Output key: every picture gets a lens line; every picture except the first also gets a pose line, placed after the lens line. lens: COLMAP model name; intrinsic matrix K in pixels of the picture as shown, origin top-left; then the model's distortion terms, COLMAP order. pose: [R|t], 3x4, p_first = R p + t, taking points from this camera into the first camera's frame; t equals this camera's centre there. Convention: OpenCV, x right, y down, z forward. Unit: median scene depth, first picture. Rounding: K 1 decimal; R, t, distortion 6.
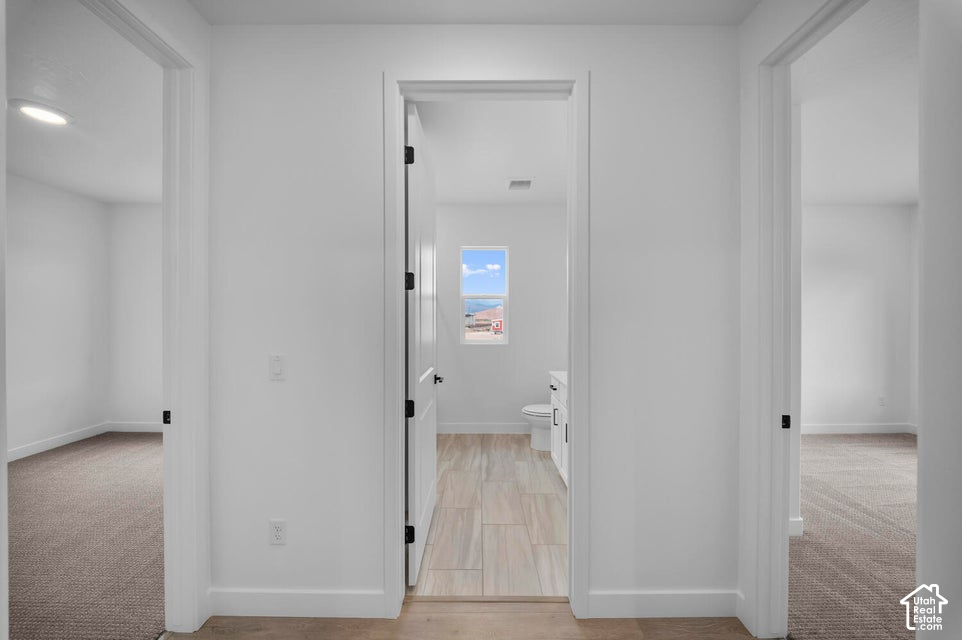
lens RADIAL K [[336.5, 0, 481.0], [0, 336.5, 320.0], [0, 0, 1]] dist [-0.009325, 0.000001]
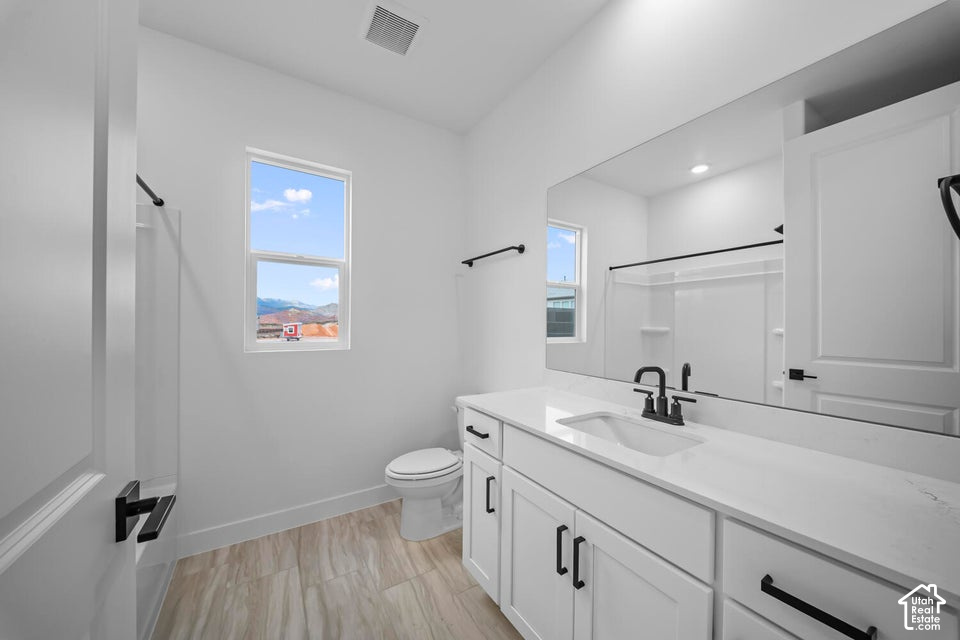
lens RADIAL K [[335.8, 0, 480.0], [0, 335.8, 320.0], [0, 0, 1]] dist [-0.009325, 0.000001]
pose [[0.843224, 0.007702, 0.537507, -0.036111], [0.000599, 0.999883, -0.015267, 0.032996], [-0.537562, 0.013195, 0.843121, 0.430669]]
